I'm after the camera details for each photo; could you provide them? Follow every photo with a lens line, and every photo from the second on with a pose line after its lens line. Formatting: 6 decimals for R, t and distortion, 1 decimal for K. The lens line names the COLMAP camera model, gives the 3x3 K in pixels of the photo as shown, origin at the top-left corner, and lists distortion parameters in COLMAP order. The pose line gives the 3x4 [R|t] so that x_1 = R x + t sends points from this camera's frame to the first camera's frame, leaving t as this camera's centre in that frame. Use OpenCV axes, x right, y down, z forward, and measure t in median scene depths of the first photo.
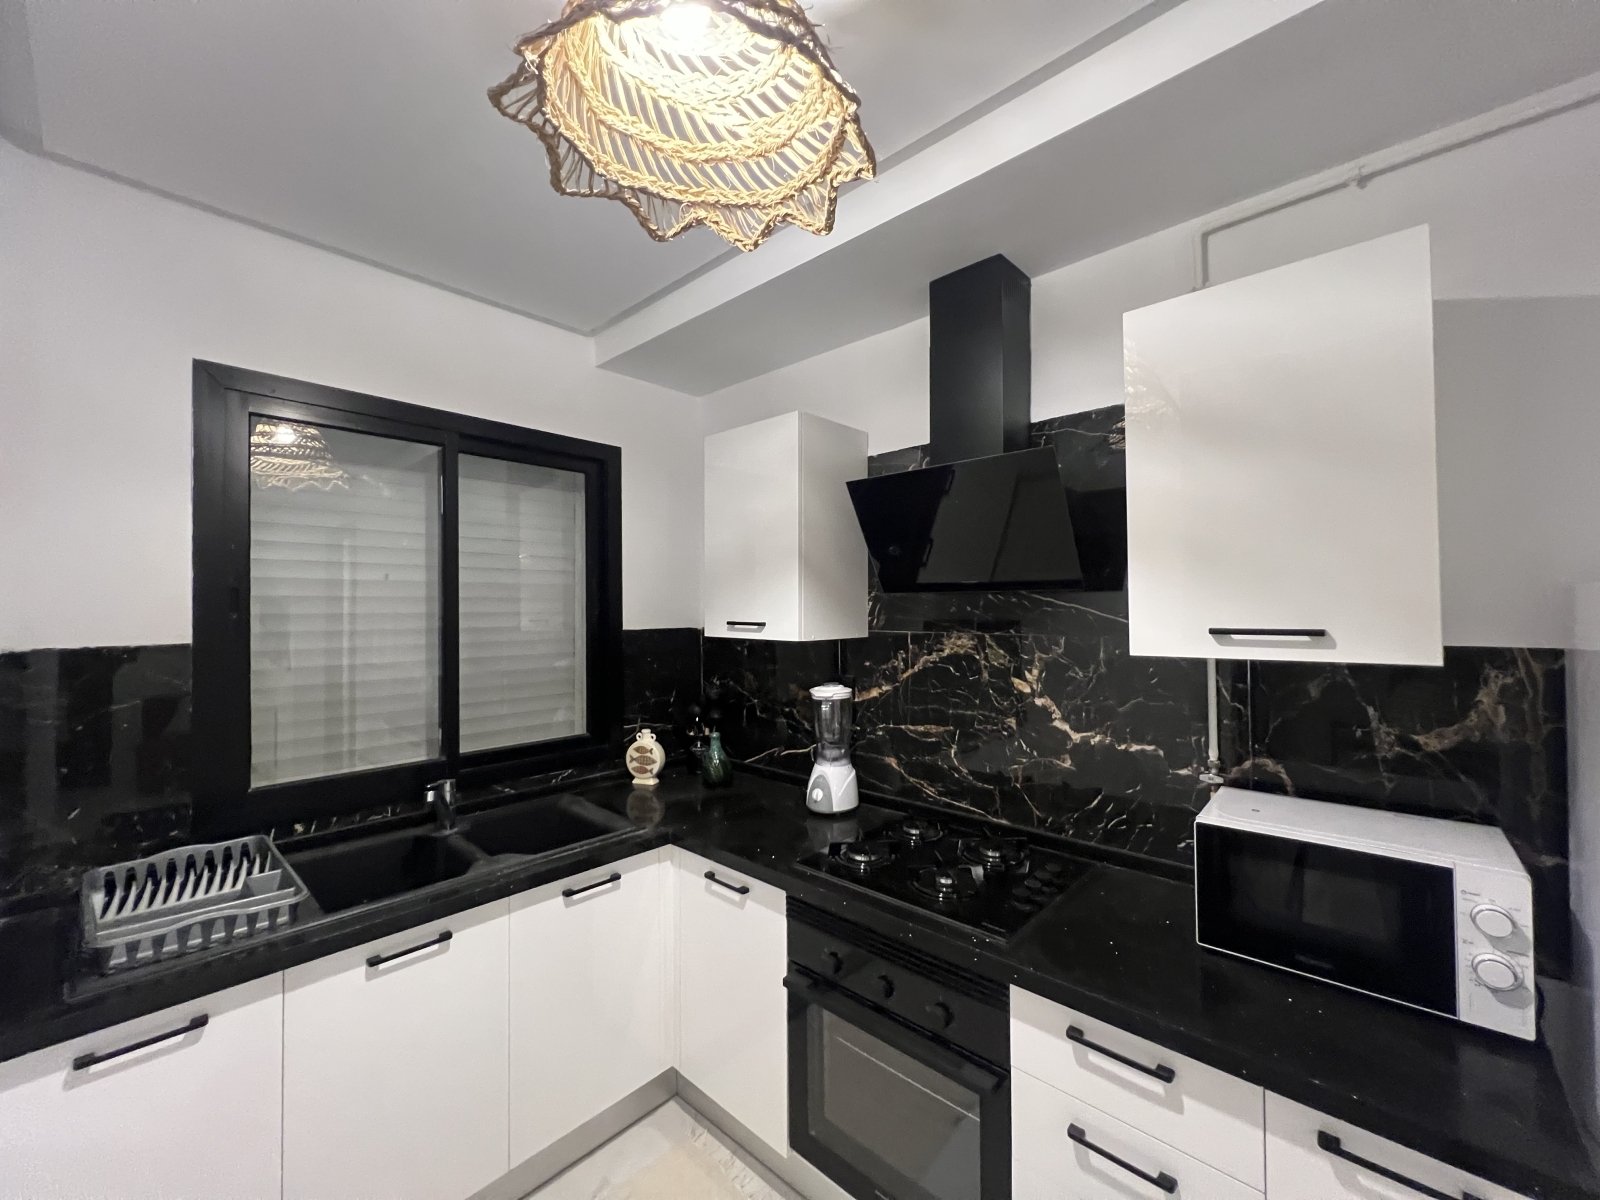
lens RADIAL K [[639.5, 0, 800.1], [0, 639.5, 598.3], [0, 0, 1]] dist [-0.003894, 0.000830]
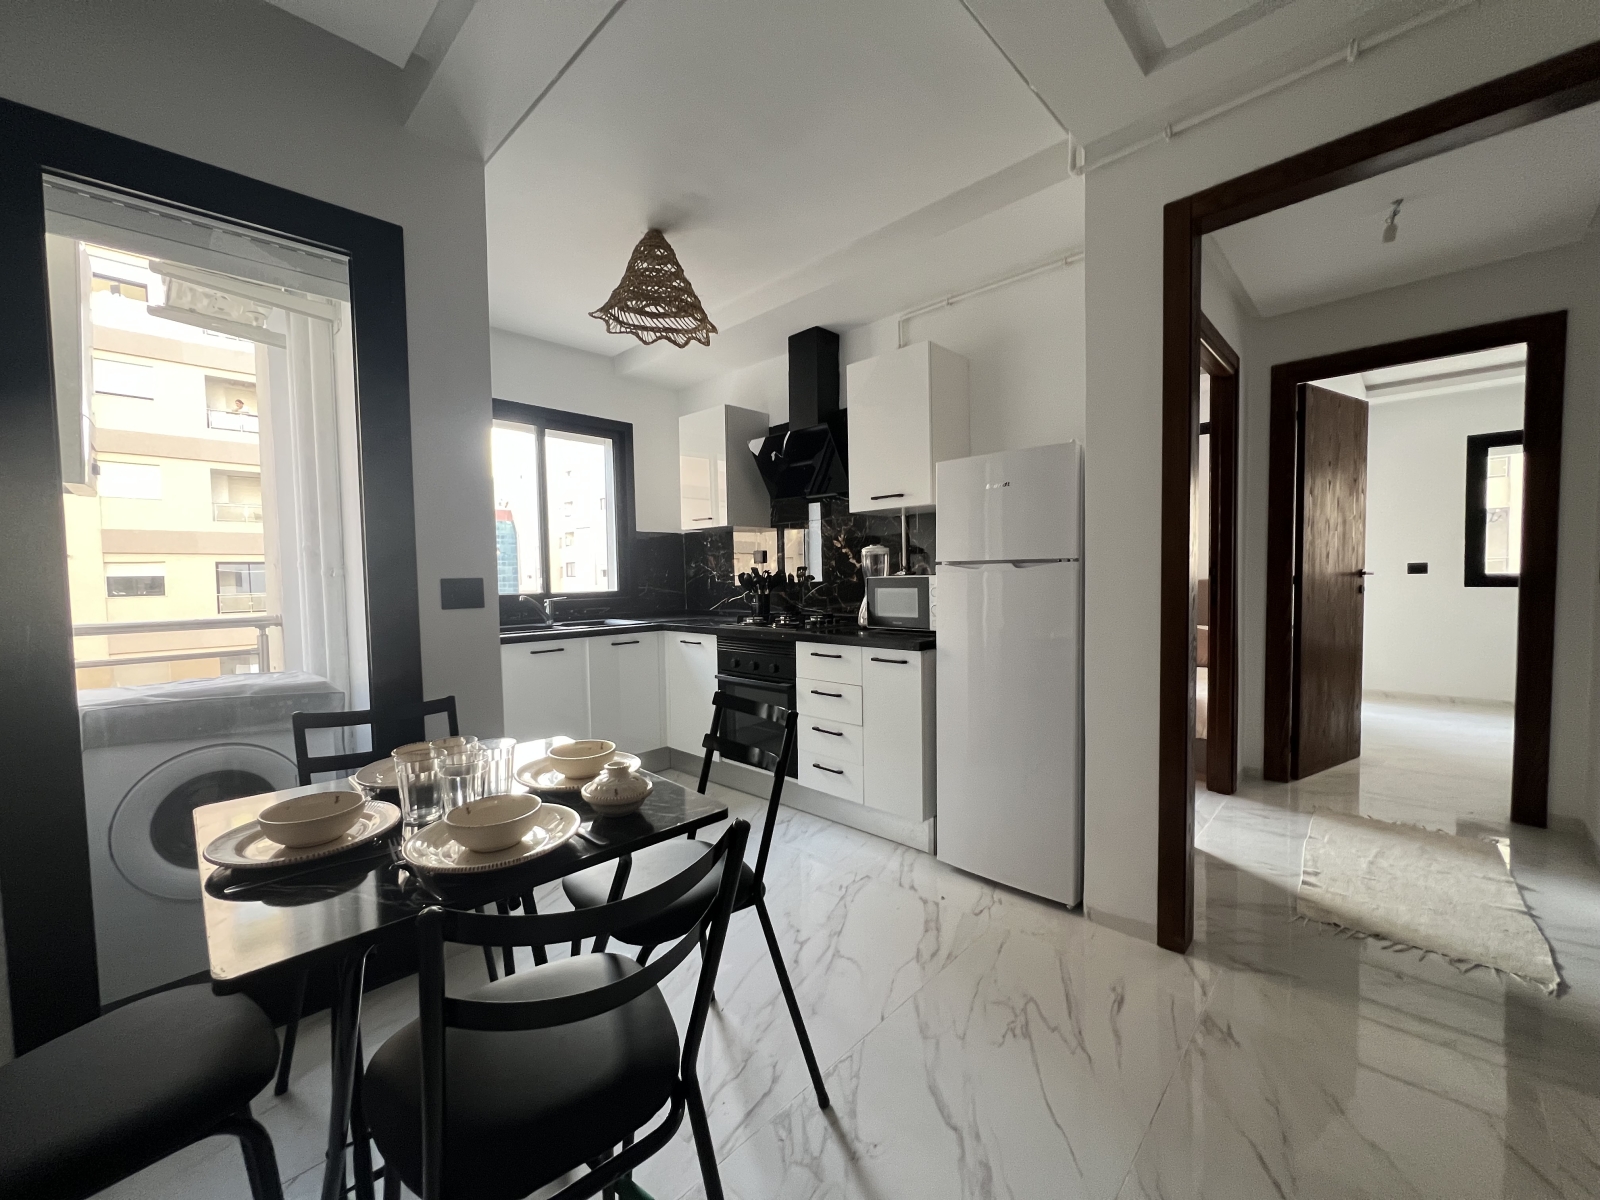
lens RADIAL K [[639.5, 0, 798.1], [0, 639.5, 602.9], [0, 0, 1]] dist [-0.003894, 0.000830]
pose [[0.999741, -0.010587, -0.020127, 0.268788], [0.011766, 0.998165, 0.059394, 0.204984], [0.019461, -0.059615, 0.998032, -1.015819]]
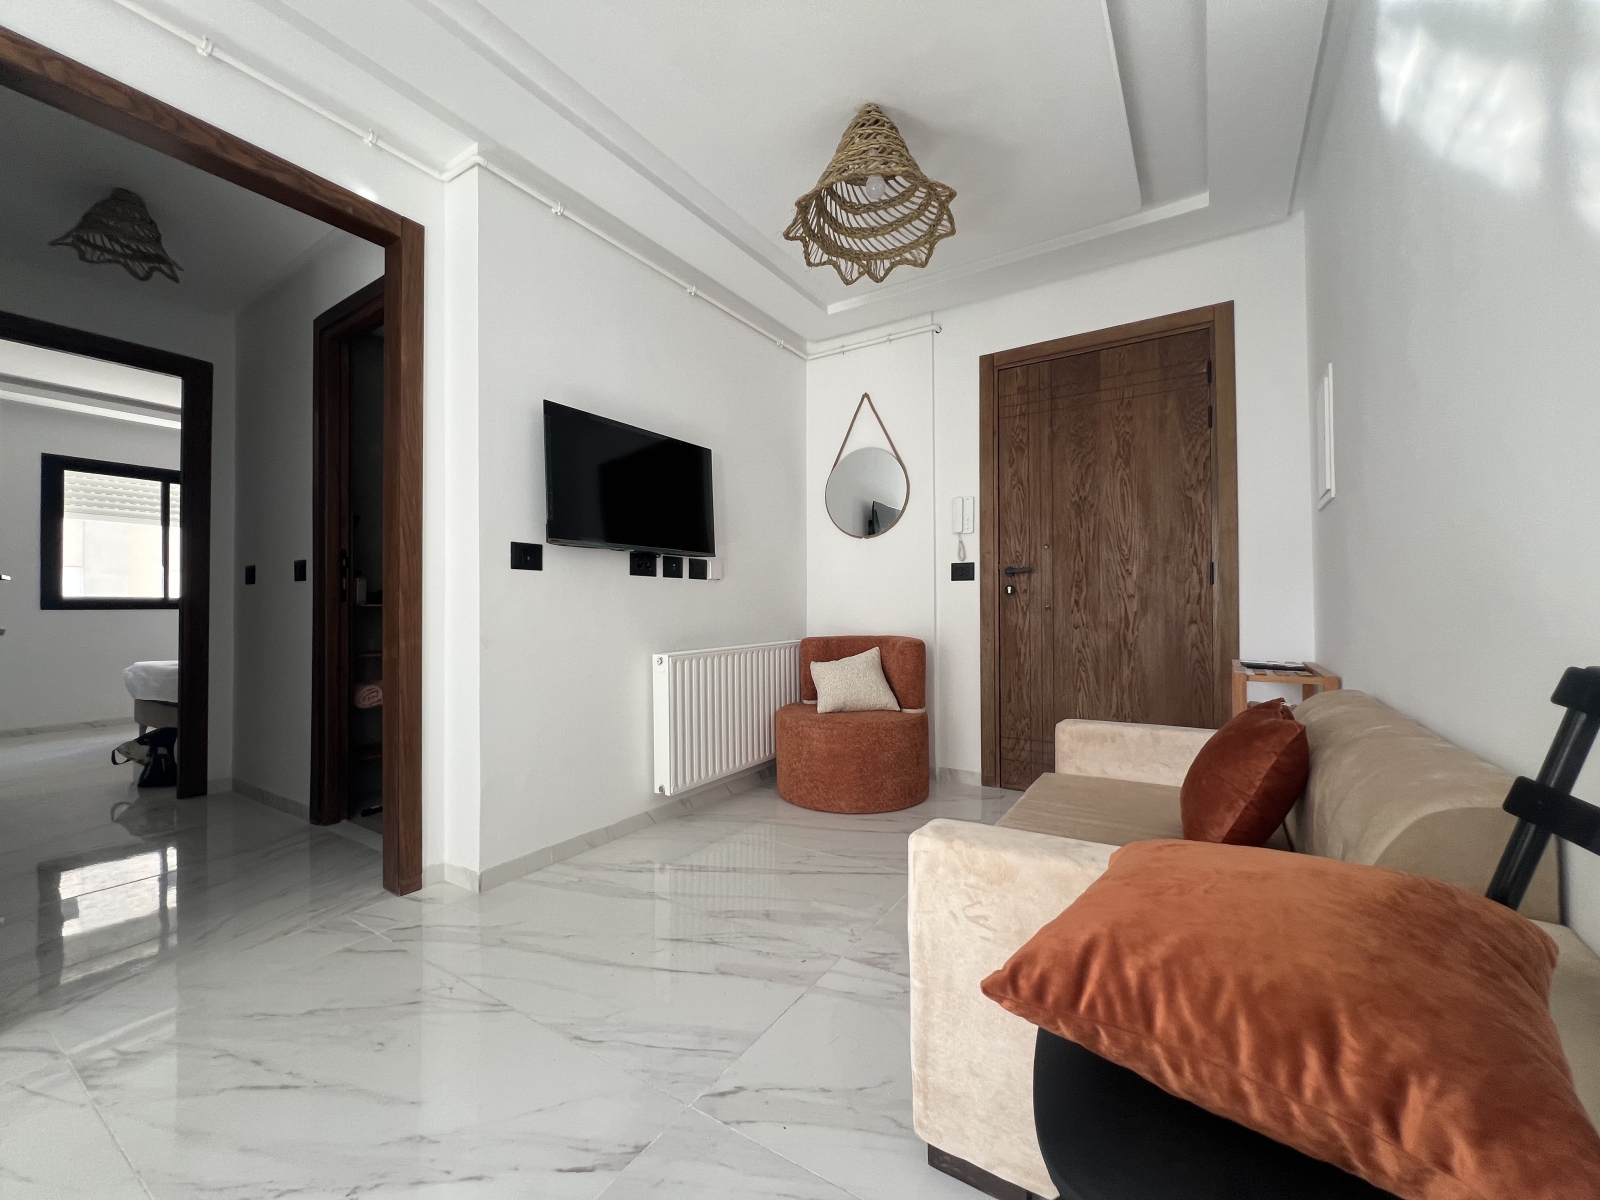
lens RADIAL K [[639.5, 0, 795.5], [0, 639.5, 599.3], [0, 0, 1]] dist [-0.003894, 0.000830]
pose [[-0.168718, 0.019727, 0.985467, -0.035078], [-0.003927, 0.999778, -0.020686, 0.342186], [-0.985656, -0.007360, -0.168604, -0.801680]]
